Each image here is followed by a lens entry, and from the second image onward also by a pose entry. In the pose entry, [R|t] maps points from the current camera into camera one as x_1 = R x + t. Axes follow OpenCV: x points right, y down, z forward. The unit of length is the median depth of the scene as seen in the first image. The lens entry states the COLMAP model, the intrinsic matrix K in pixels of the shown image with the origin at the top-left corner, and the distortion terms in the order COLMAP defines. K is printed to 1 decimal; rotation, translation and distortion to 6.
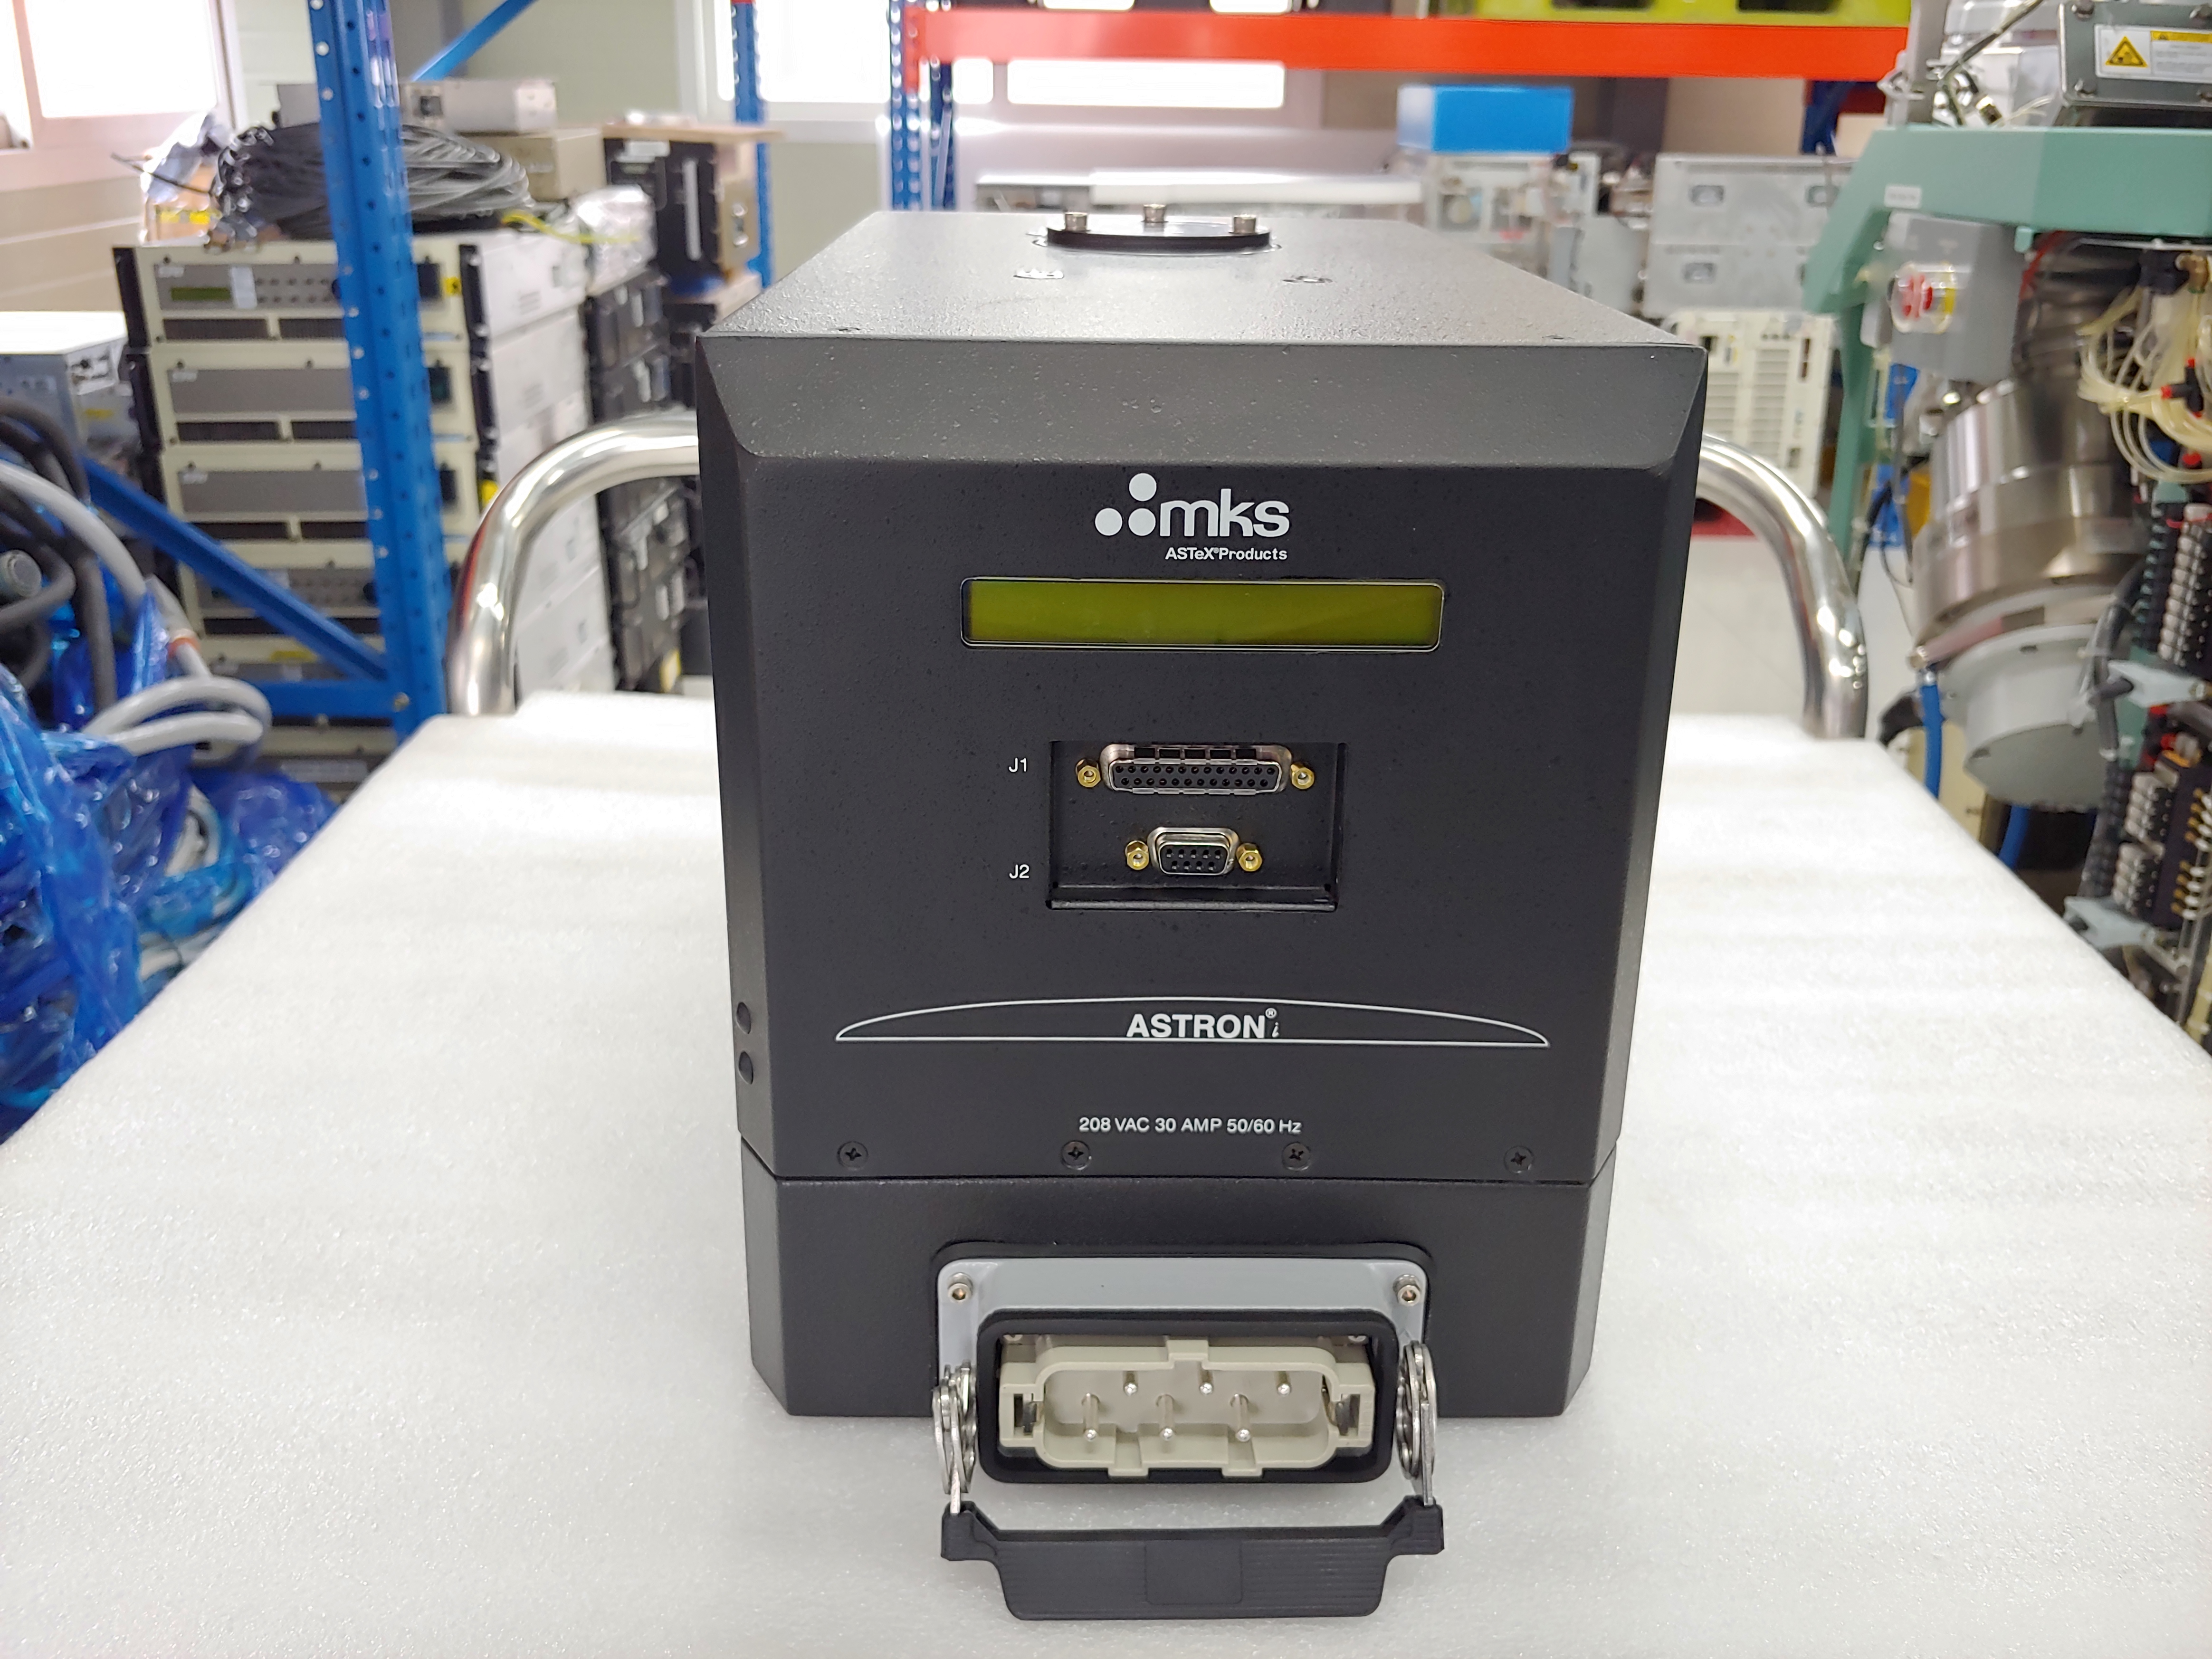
lens RADIAL K [[2005.7, 0, 1111.6], [0, 2005.7, 806.4], [0, 0, 1]] dist [-0.010418, -0.010828]
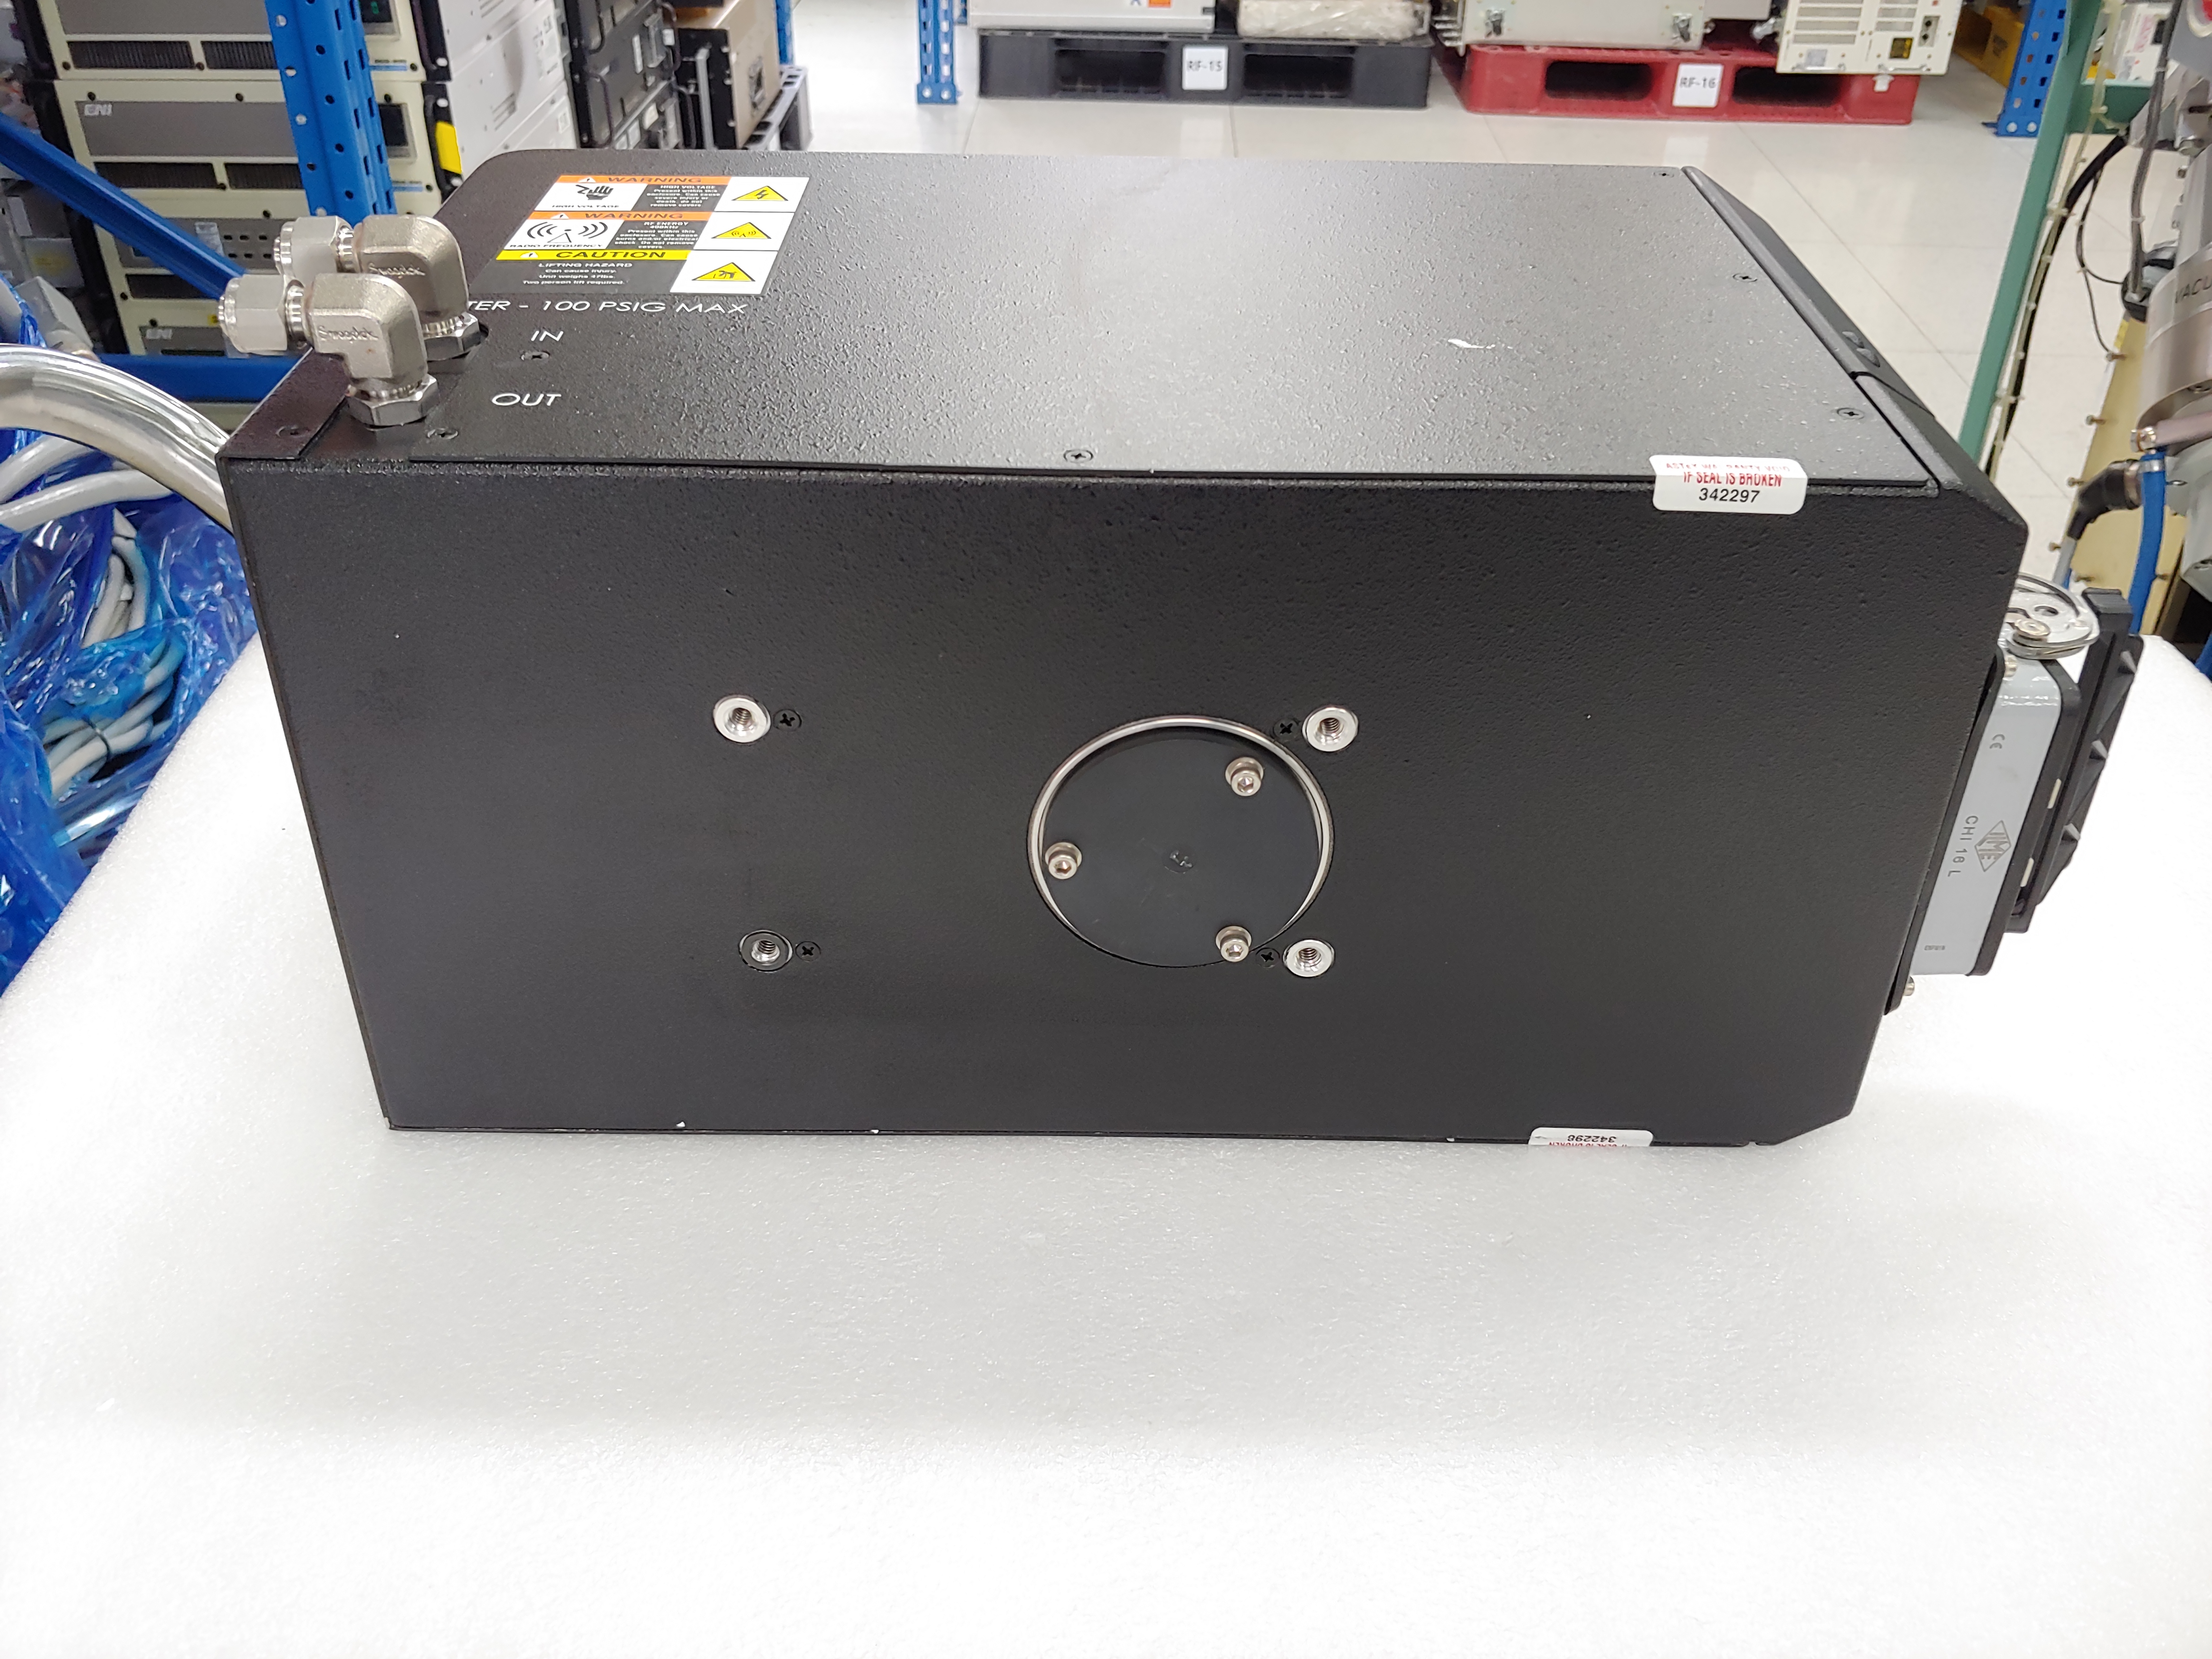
lens RADIAL K [[2000.9, 0, 1119.1], [0, 2000.9, 824.0], [0, 0, 1]] dist [-0.007301, -0.001196]
pose [[0.999830, 0.015296, -0.010259, -0.013070], [-0.012432, 0.971476, 0.236814, -0.108919], [0.013589, -0.236646, 0.971501, 0.152571]]
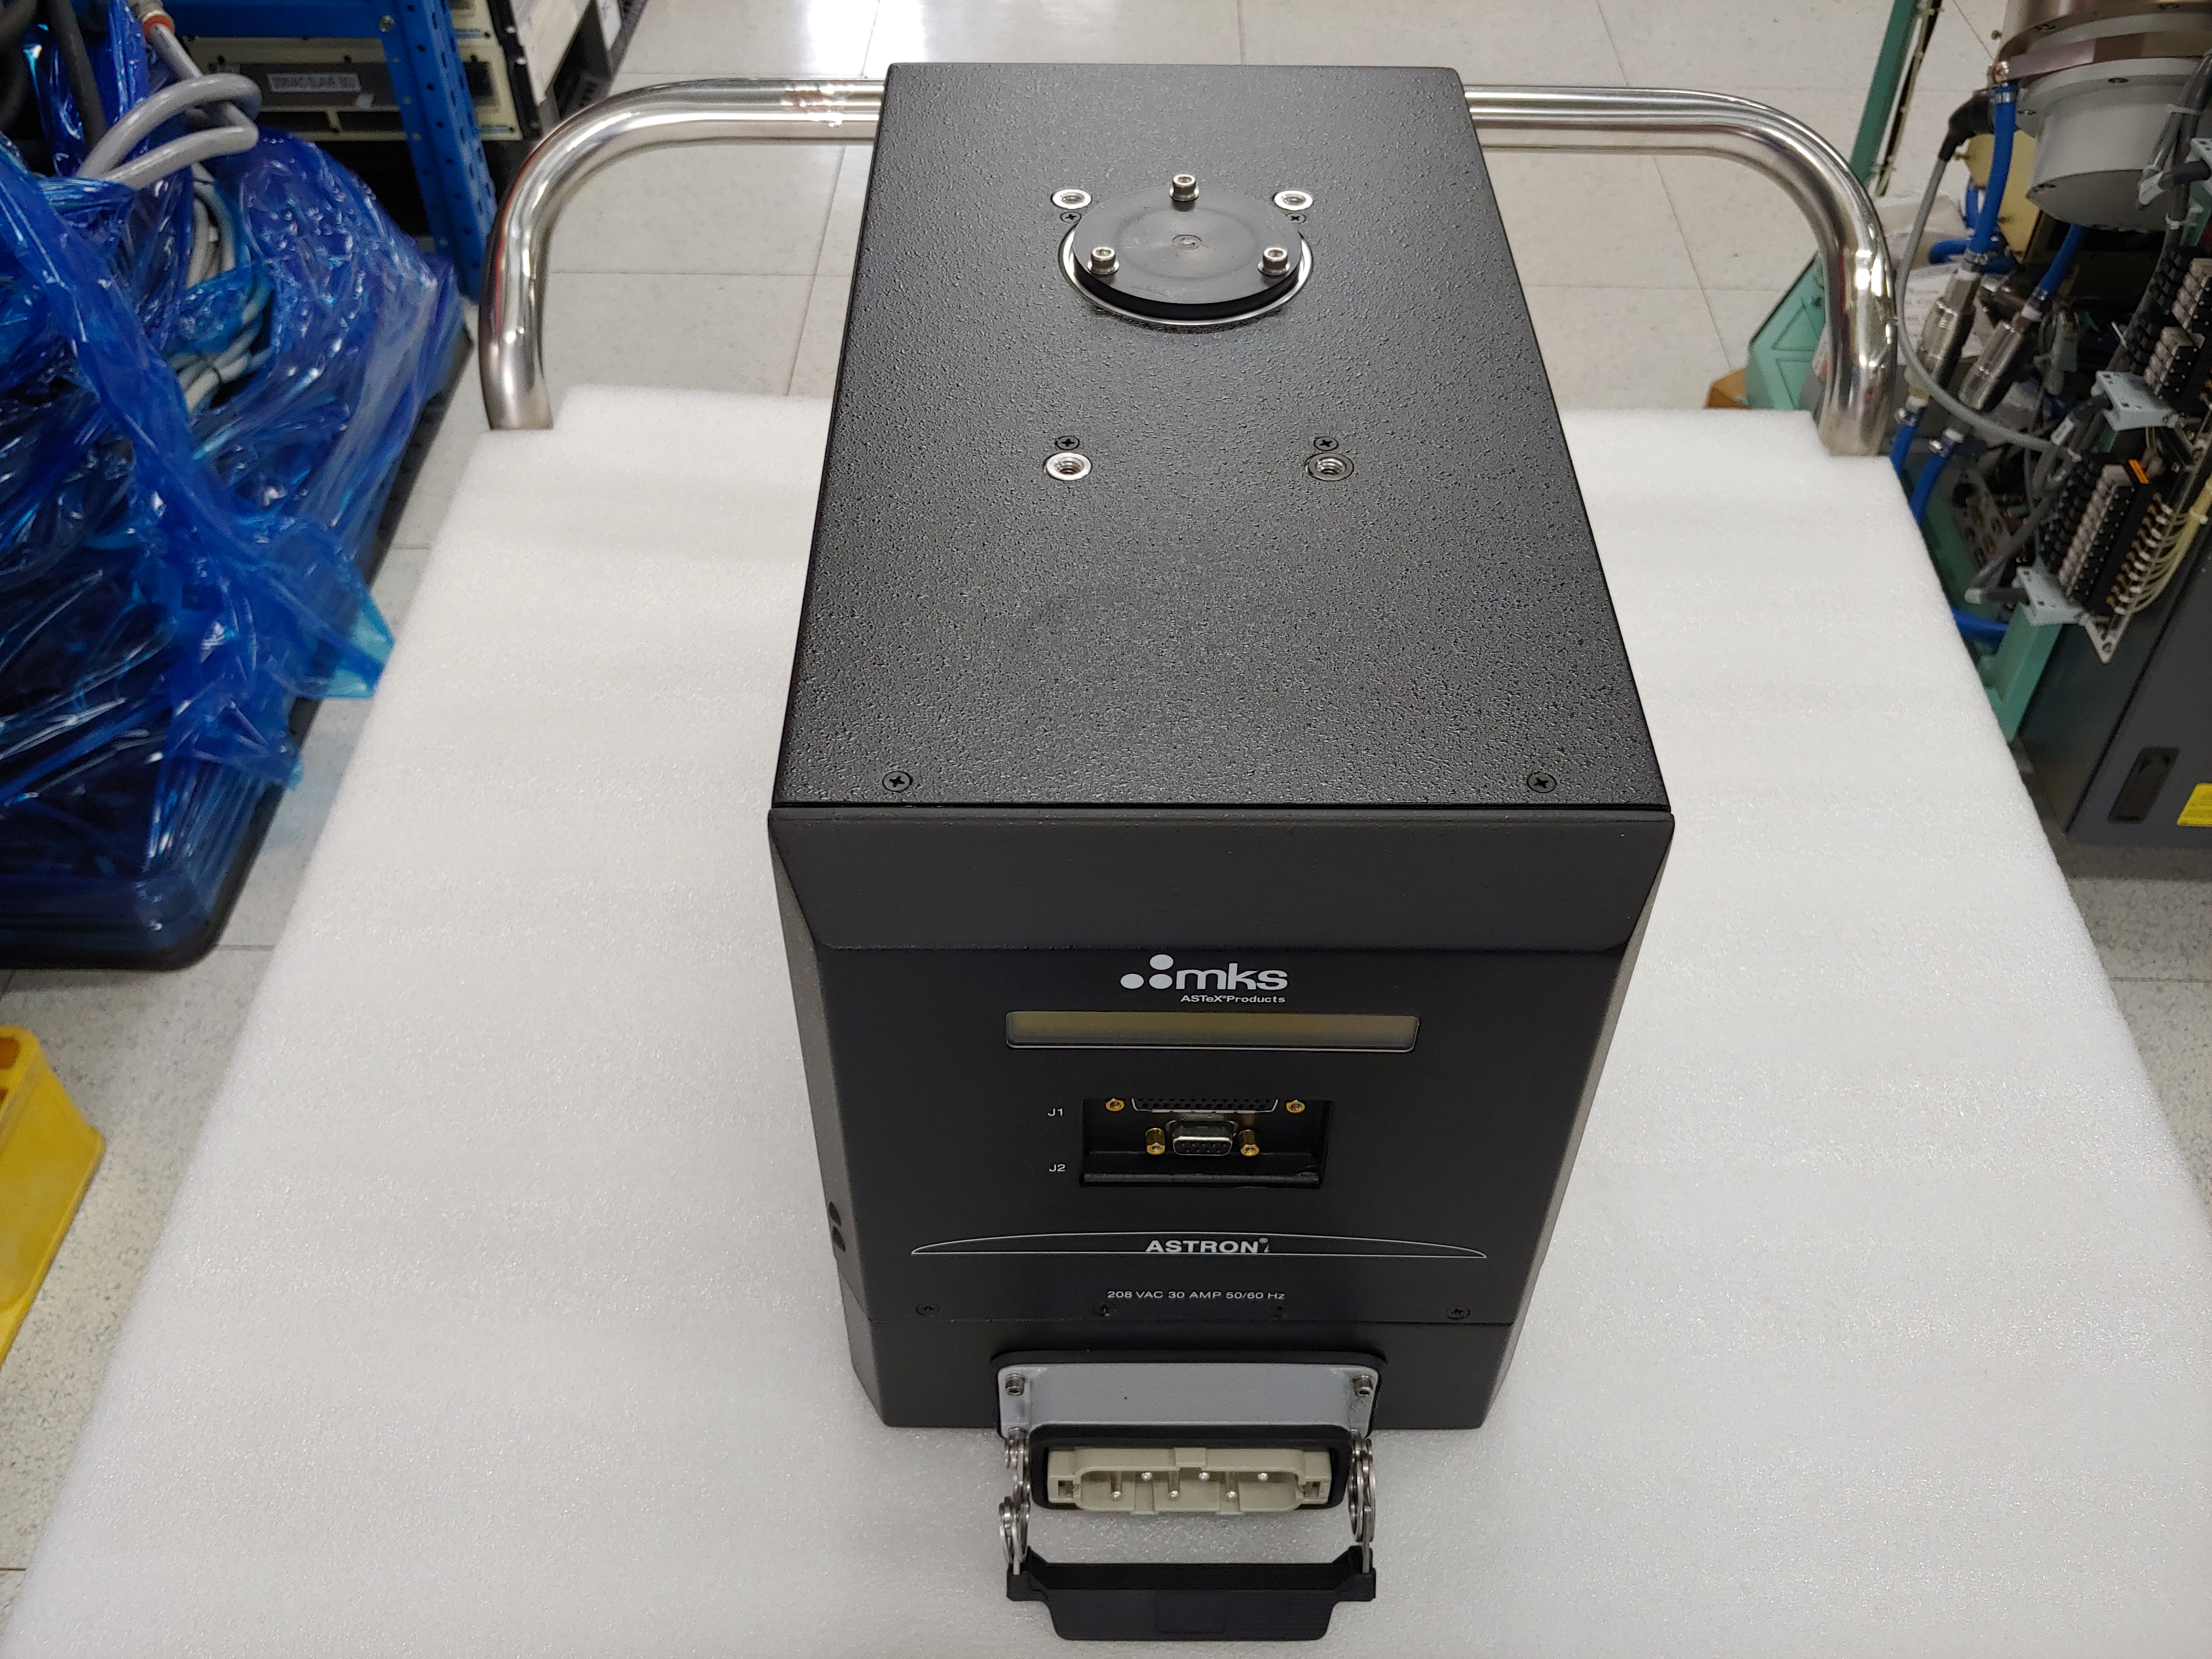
lens RADIAL K [[2001.8, 0, 1106.0], [0, 2001.8, 829.5], [0, 0, 1]] dist [-0.027402, 0.014212]
pose [[0.999847, 0.004043, -0.017018, 0.000695], [0.003657, 0.903096, 0.429423, -0.154718], [0.017105, -0.429420, 0.902943, -0.000534]]
